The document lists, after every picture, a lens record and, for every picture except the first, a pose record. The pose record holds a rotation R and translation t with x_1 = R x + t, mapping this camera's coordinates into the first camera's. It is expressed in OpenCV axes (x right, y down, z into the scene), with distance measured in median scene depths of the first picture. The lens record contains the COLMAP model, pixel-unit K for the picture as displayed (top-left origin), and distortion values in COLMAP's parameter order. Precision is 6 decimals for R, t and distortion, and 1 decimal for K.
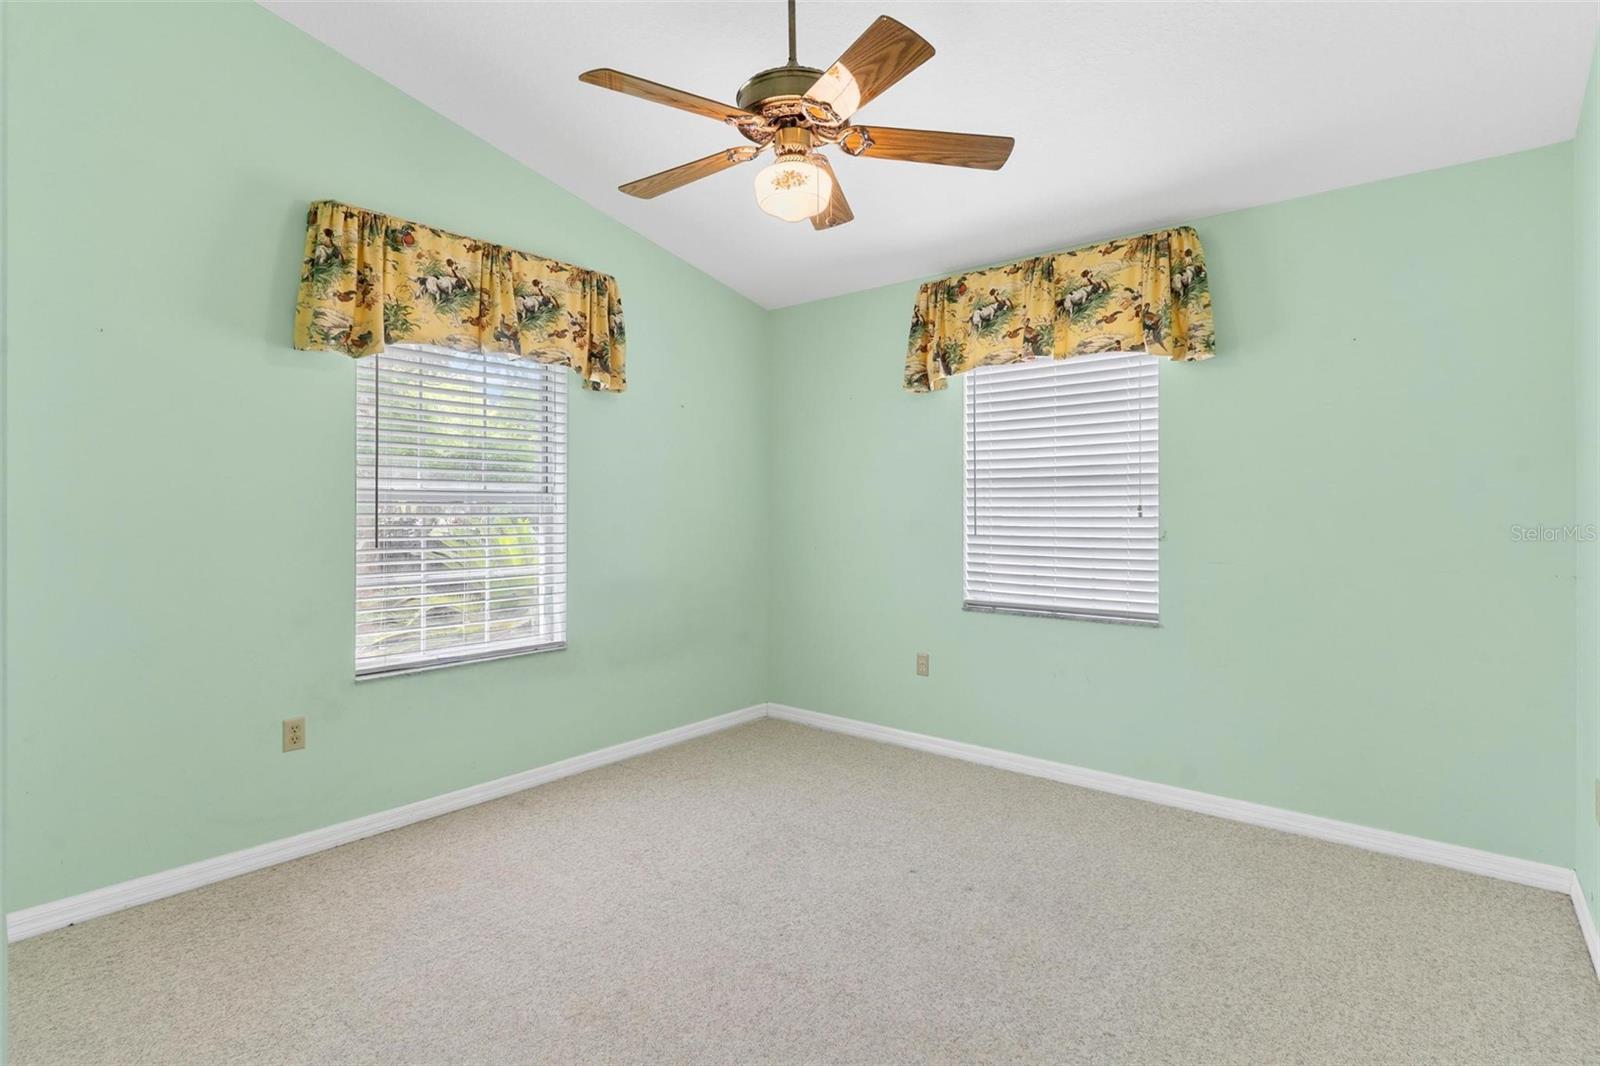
lens RADIAL K [[786.4, 0, 794.9], [0, 786.4, 514.9], [0, 0, 1]] dist [0.002507, -0.000385]
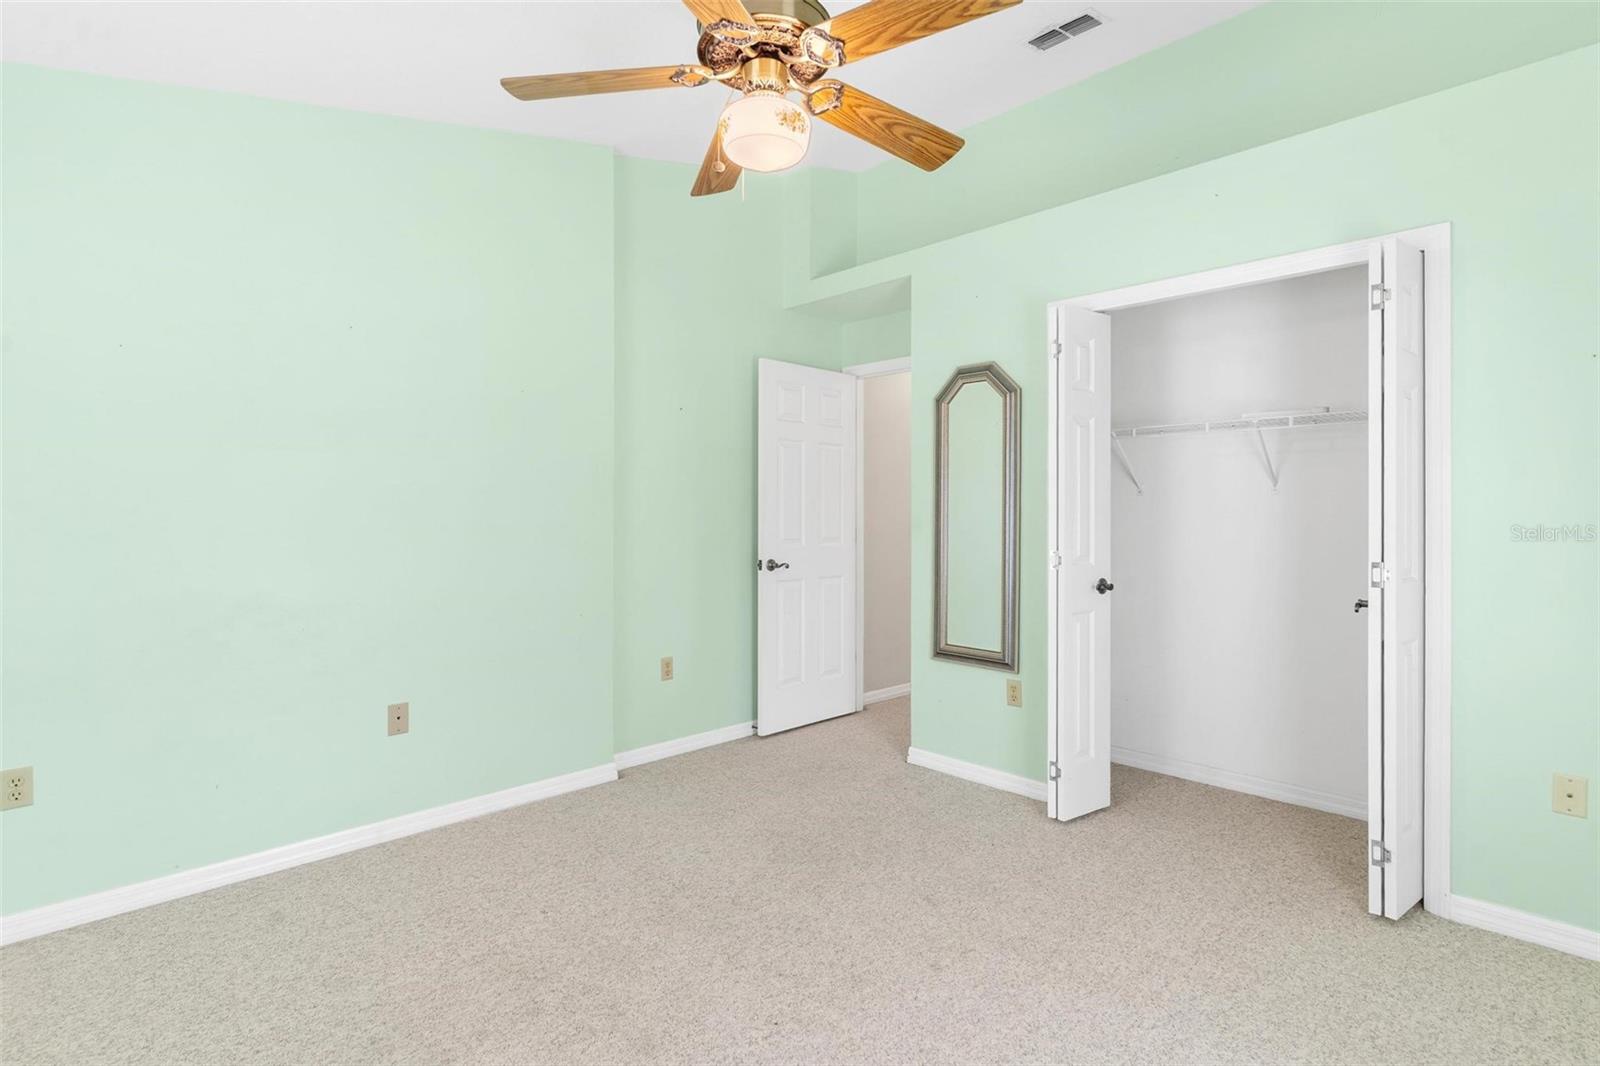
lens RADIAL K [[786.4, 0, 794.9], [0, 786.4, 514.9], [0, 0, 1]] dist [0.002507, -0.000385]
pose [[-0.994911, -0.003226, 0.100708, -0.131414], [-0.003054, 0.999994, 0.001870, -0.005696], [-0.100713, 0.001553, -0.994914, 2.017918]]
